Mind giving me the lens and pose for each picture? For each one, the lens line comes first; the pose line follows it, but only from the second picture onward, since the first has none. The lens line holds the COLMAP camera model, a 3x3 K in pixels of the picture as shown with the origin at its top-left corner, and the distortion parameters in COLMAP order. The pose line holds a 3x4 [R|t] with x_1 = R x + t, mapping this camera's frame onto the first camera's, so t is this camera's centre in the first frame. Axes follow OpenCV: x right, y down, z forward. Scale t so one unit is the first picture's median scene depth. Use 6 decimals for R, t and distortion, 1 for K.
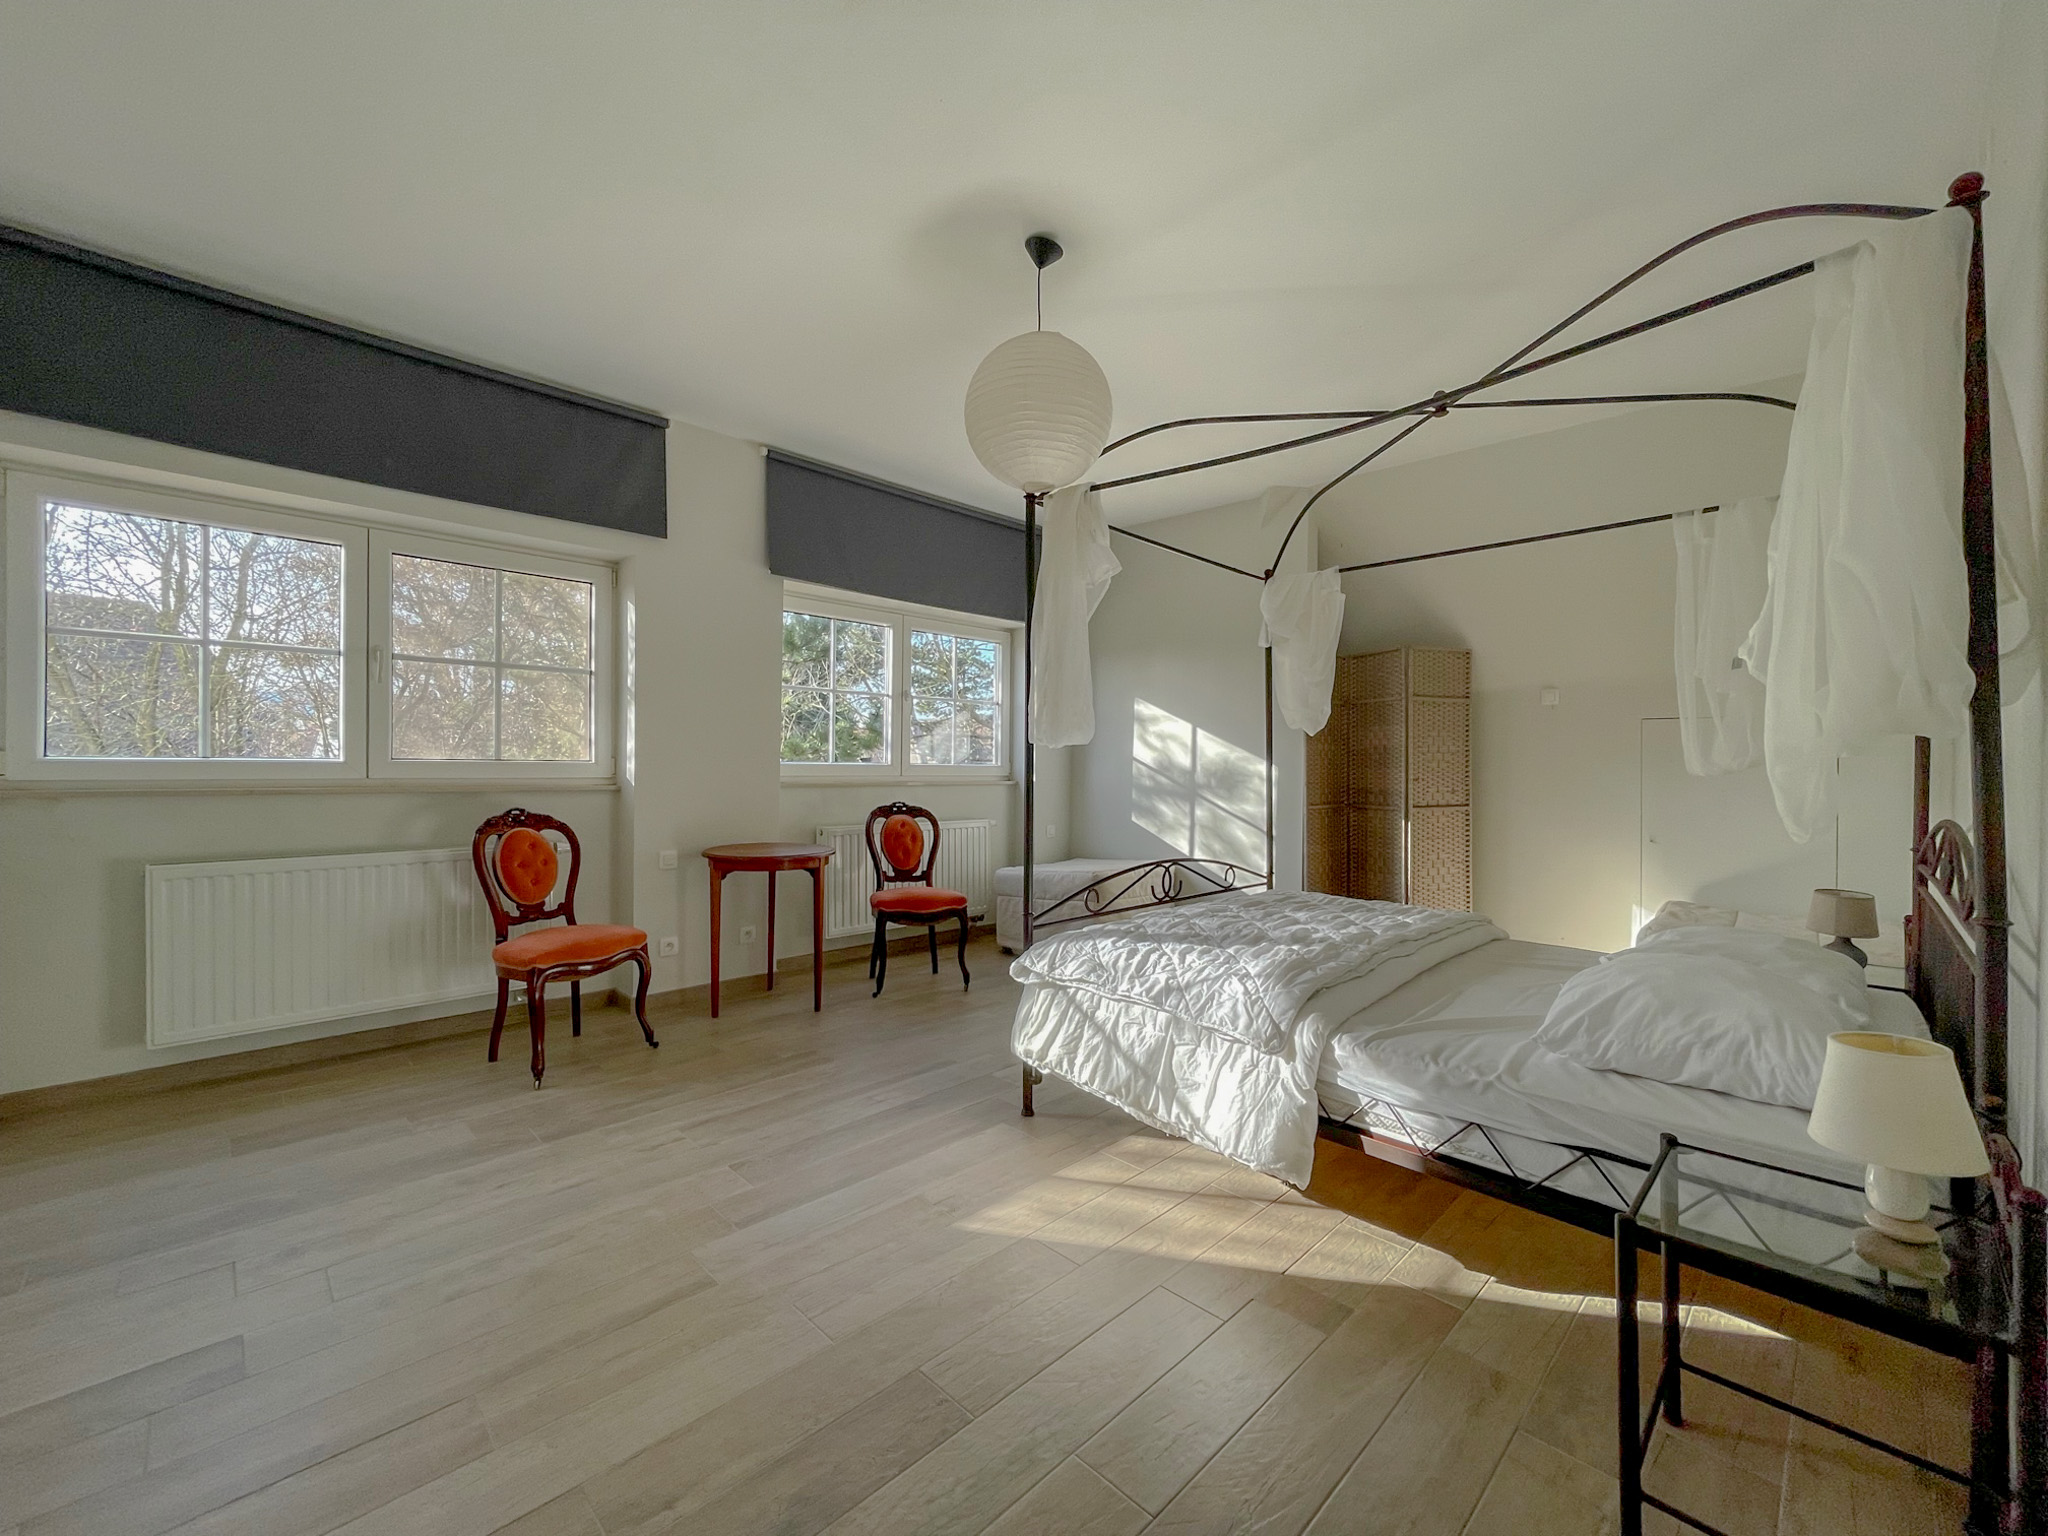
lens RADIAL K [[834.0, 0, 1024.0], [0, 834.0, 768.0], [0, 0, 1]] dist [-0.001366, -0.000133]
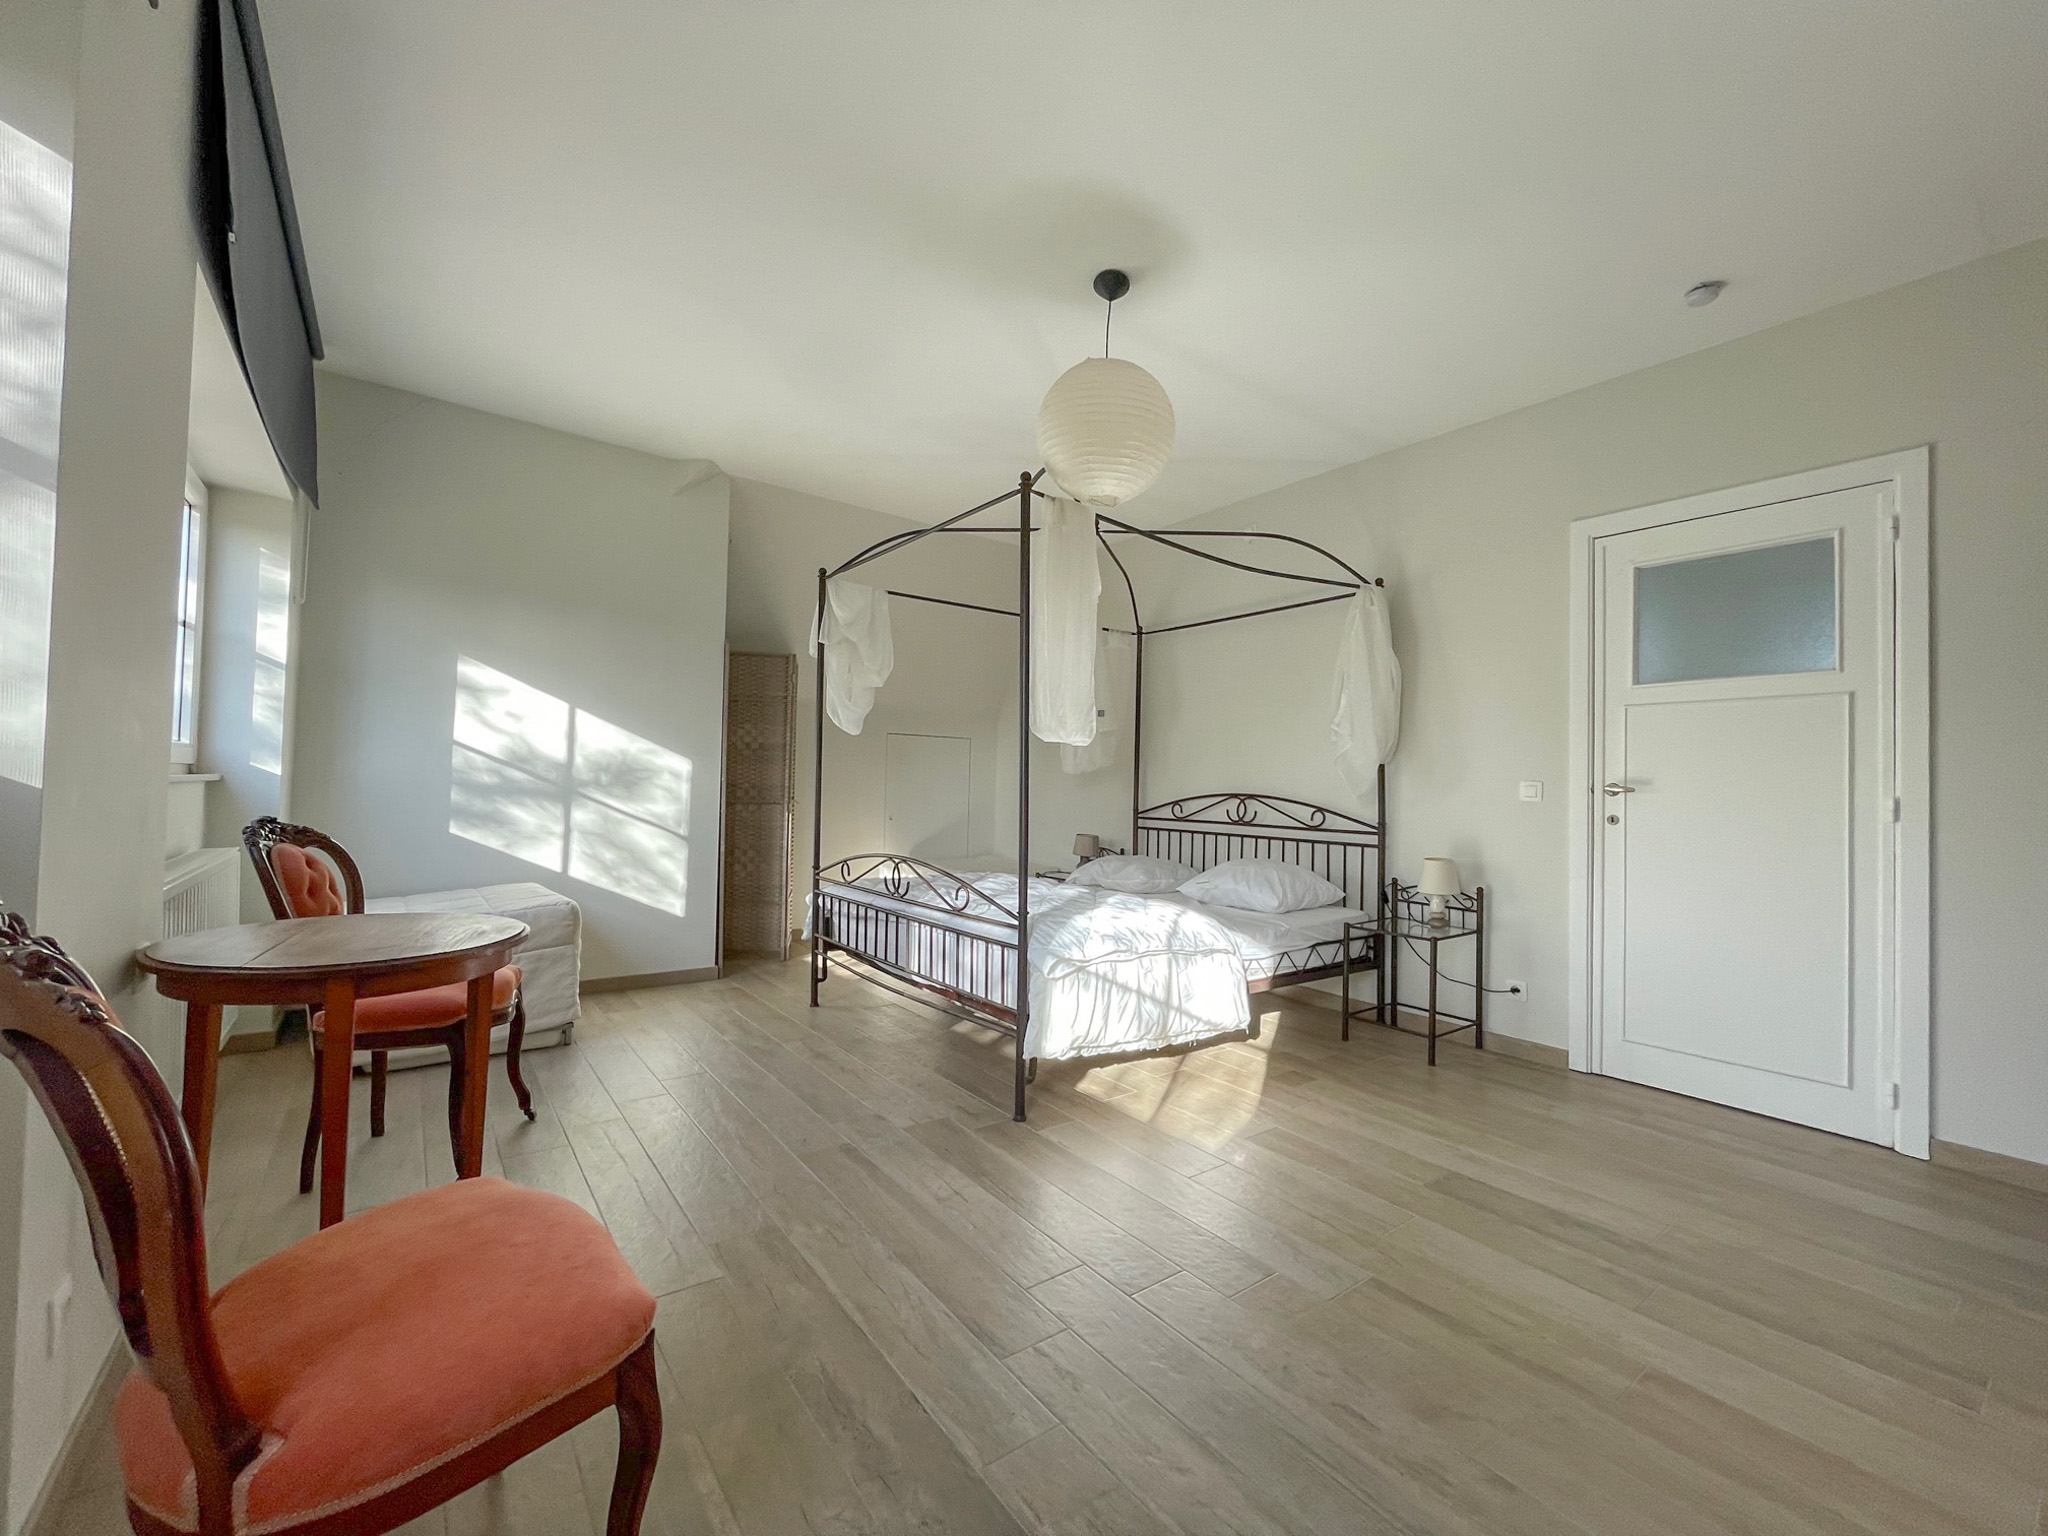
lens RADIAL K [[834.0, 0, 1024.0], [0, 834.0, 768.0], [0, 0, 1]] dist [-0.001366, -0.000133]
pose [[0.142591, 0.015626, 0.989658, -0.530793], [-0.016963, 0.999767, -0.013342, 0.011057], [-0.989636, -0.014885, 0.142823, 0.477348]]
